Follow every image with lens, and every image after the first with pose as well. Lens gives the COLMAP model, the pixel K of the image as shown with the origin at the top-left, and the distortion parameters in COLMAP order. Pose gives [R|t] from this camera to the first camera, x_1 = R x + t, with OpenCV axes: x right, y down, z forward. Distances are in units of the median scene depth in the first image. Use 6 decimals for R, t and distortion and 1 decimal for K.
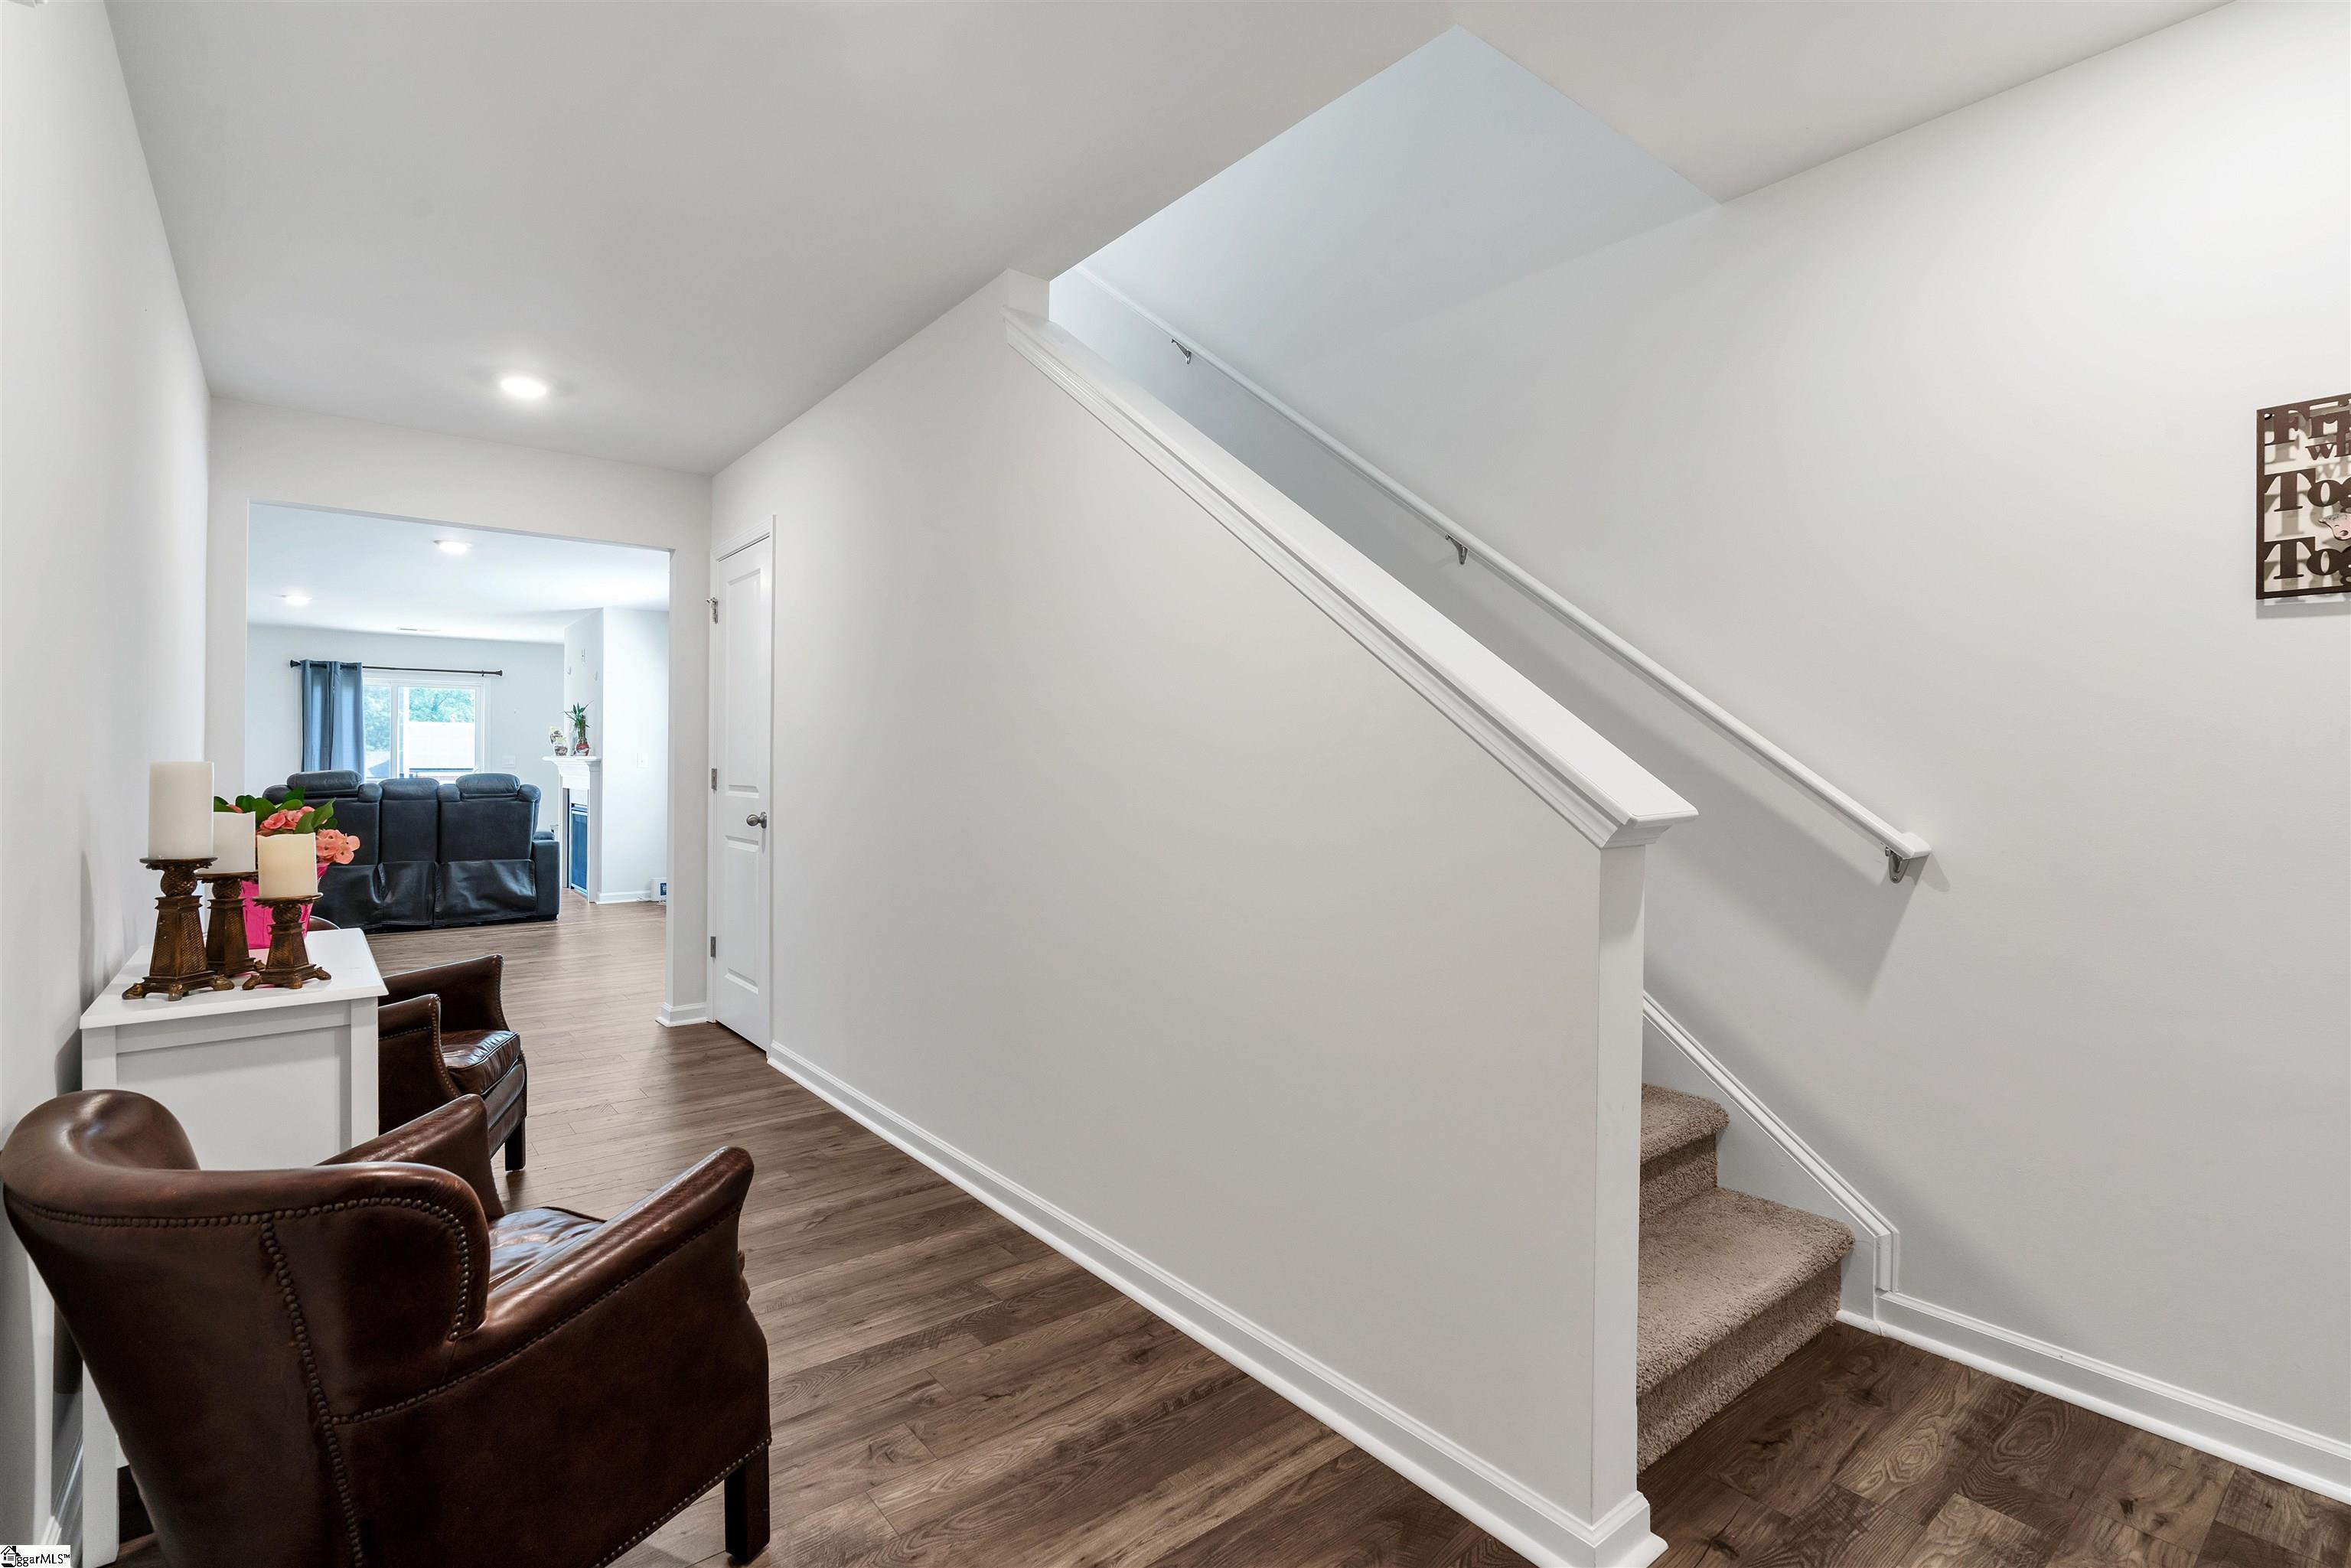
lens RADIAL K [[1088.6, 0, 1182.2], [0, 1088.6, 776.1], [0, 0, 1]] dist [0.005376, 0.000384]
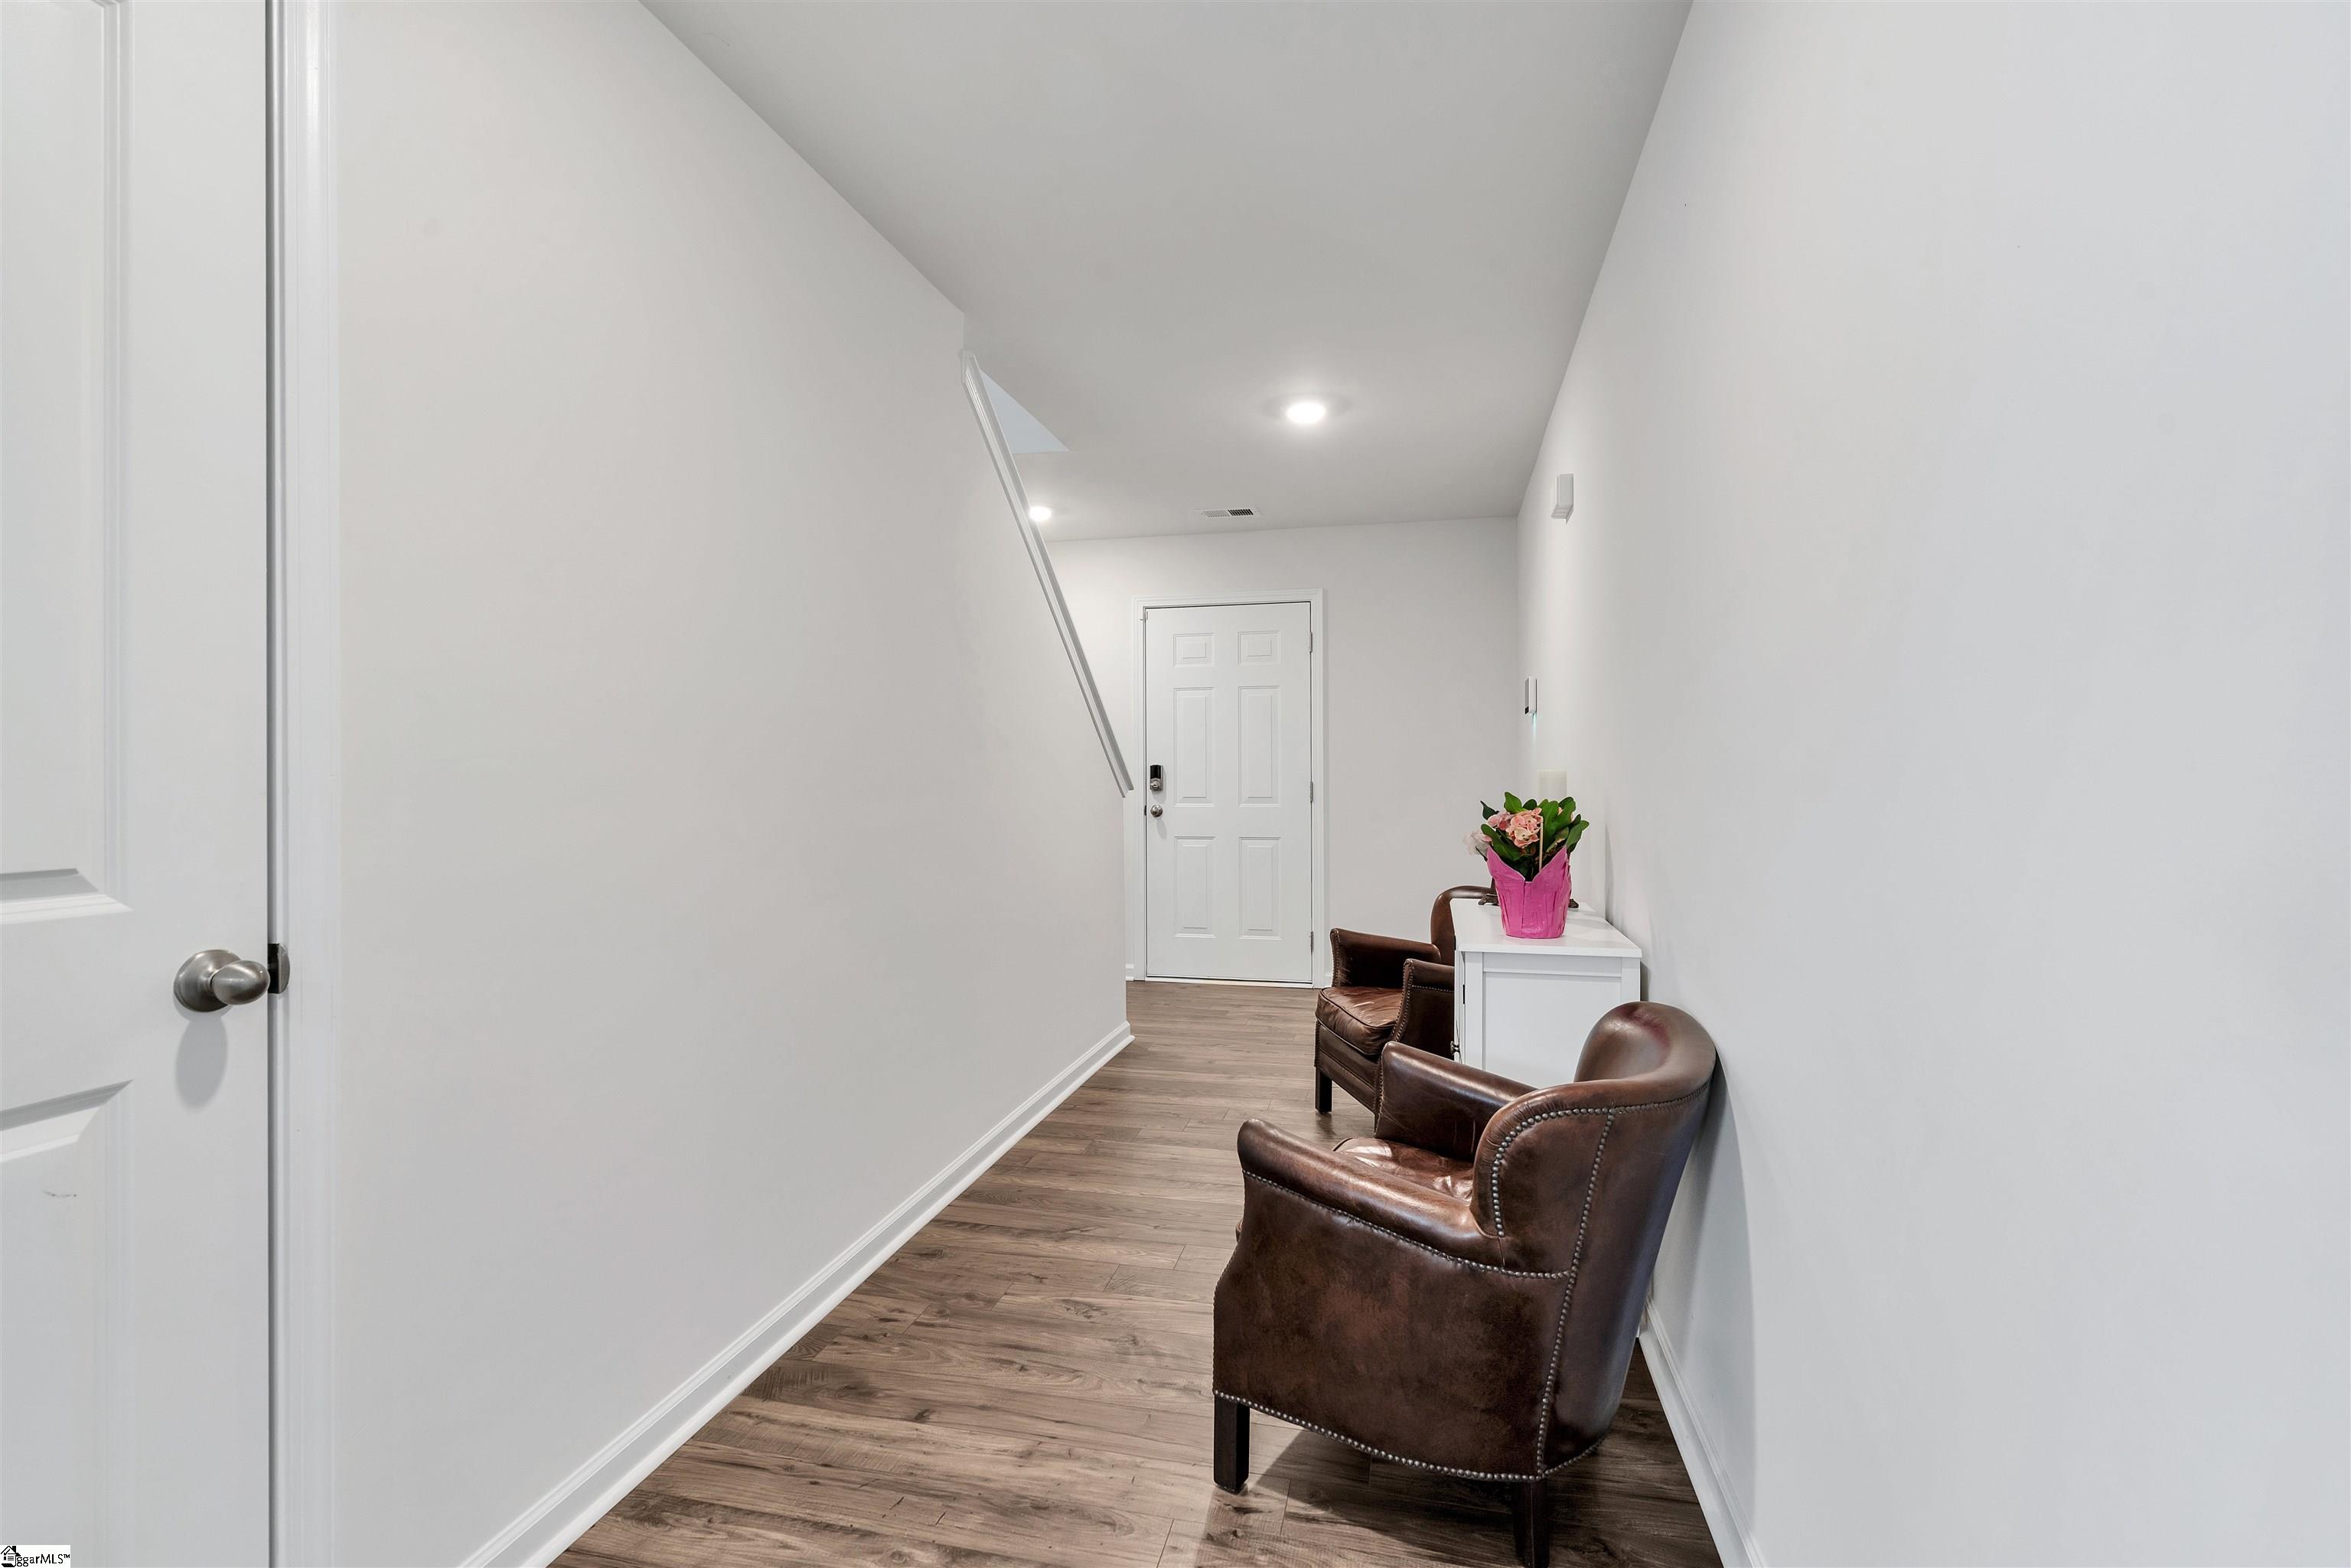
lens RADIAL K [[1088.6, 0, 1173.1], [0, 1088.6, 782.9], [0, 0, 1]] dist [0.005376, 0.000384]
pose [[-0.605267, -0.019747, 0.795777, -1.196847], [0.006398, 0.999539, 0.029670, -0.025174], [-0.795997, 0.023050, -0.604862, 1.563128]]
